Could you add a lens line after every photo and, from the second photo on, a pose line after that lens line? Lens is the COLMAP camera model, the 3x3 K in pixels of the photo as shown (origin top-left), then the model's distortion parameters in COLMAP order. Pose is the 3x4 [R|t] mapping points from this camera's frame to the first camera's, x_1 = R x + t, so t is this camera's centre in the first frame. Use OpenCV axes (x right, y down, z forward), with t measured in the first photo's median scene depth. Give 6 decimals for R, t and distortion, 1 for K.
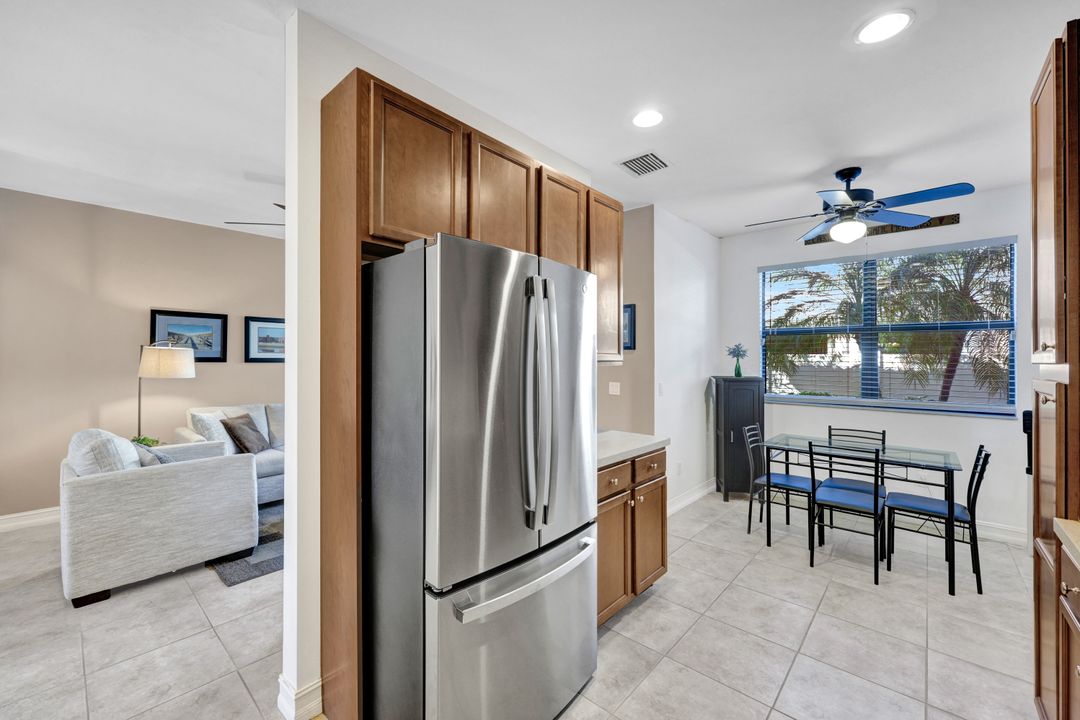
lens RADIAL K [[432.4, 0, 538.7], [0, 432.4, 357.1], [0, 0, 1]] dist [0.004718, -0.001255]
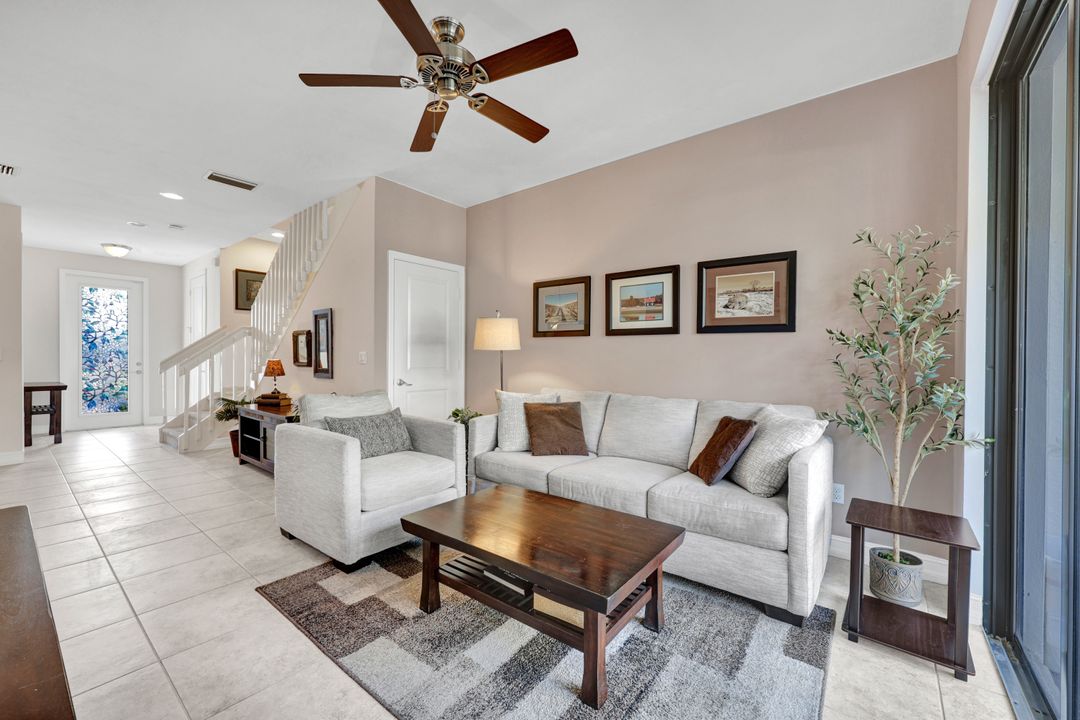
lens RADIAL K [[432.4, 0, 531.4], [0, 432.4, 364.1], [0, 0, 1]] dist [0.004718, -0.001255]
pose [[0.055934, 0.015404, -0.998316, 0.076310], [-0.004078, 0.999876, 0.015200, 0.055827], [0.998426, 0.003221, 0.055990, 0.901595]]
